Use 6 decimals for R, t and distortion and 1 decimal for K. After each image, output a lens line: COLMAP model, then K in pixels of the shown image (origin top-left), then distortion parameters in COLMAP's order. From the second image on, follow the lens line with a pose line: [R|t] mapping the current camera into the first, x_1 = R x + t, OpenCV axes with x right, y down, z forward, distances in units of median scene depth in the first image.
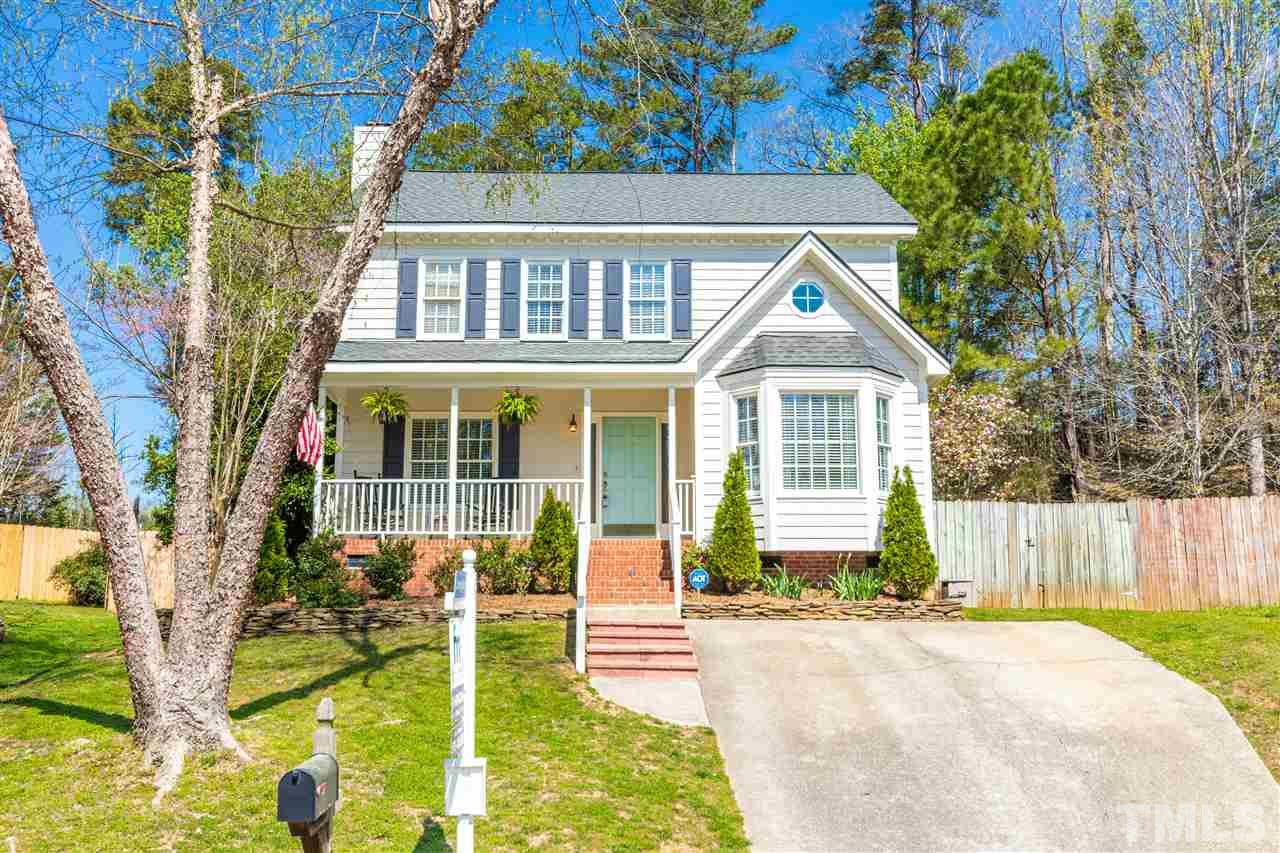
lens RADIAL K [[1147.4, 0, 641.5], [0, 1147.4, 427.9], [0, 0, 1]] dist [0.001438, 0.002919]
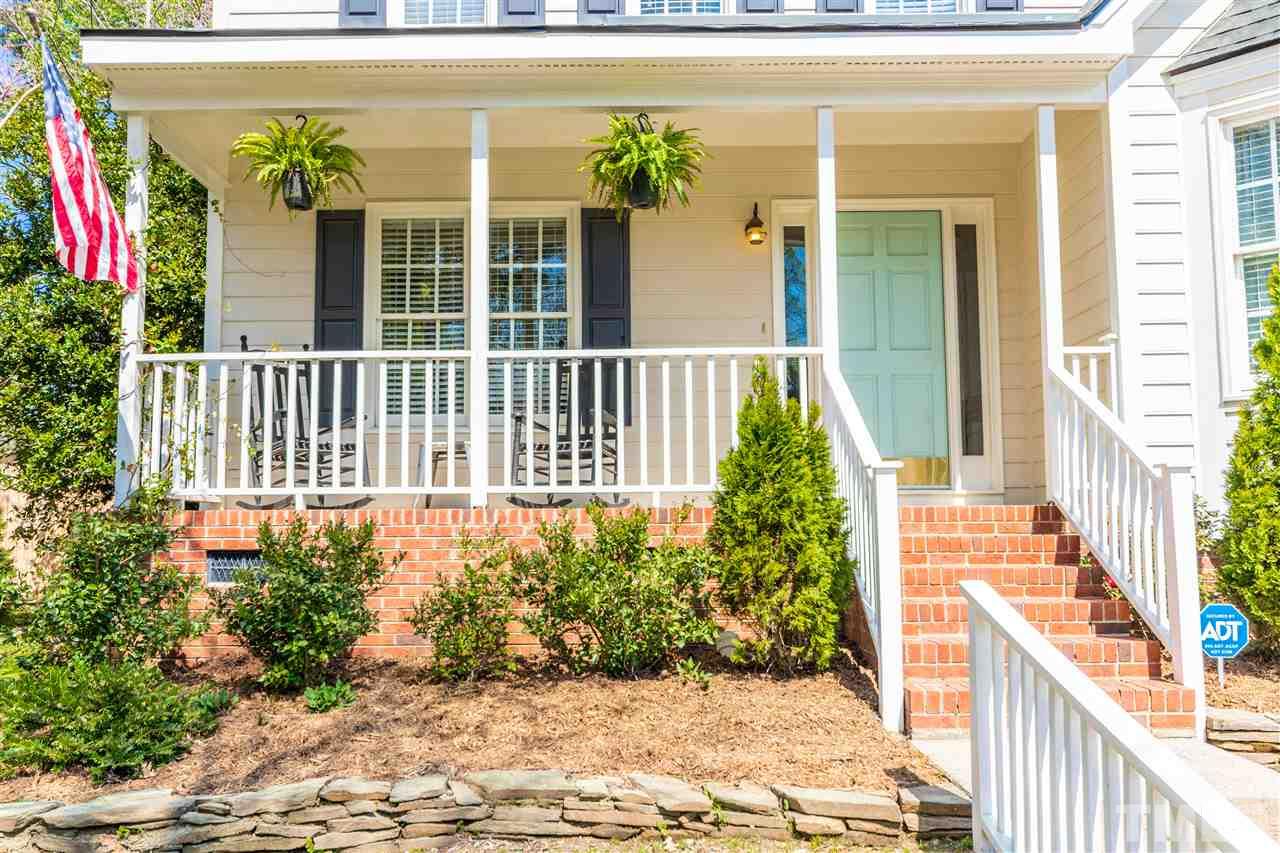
lens RADIAL K [[1147.4, 0, 631.7], [0, 1147.4, 425.0], [0, 0, 1]] dist [0.001438, 0.002919]
pose [[0.999729, -0.006875, -0.022232, -0.103931], [0.008557, 0.997034, 0.076479, 0.040300], [0.021640, -0.076649, 0.996823, 0.609855]]
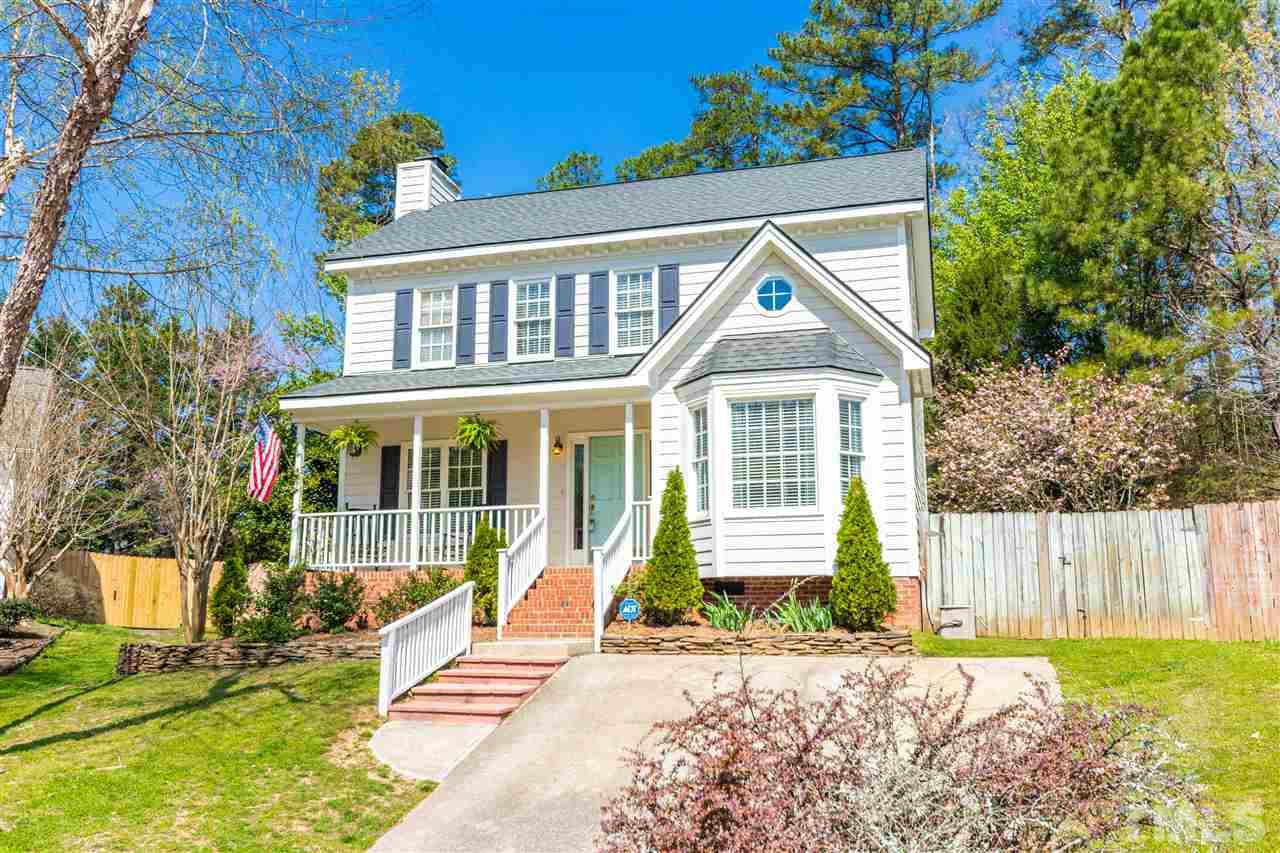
lens RADIAL K [[1147.4, 0, 630.9], [0, 1147.4, 428.0], [0, 0, 1]] dist [0.001438, 0.002919]
pose [[0.956915, -0.053771, -0.285347, 0.294320], [0.050043, 0.998540, -0.020347, 0.004335], [0.286024, 0.005191, 0.958208, 0.104978]]
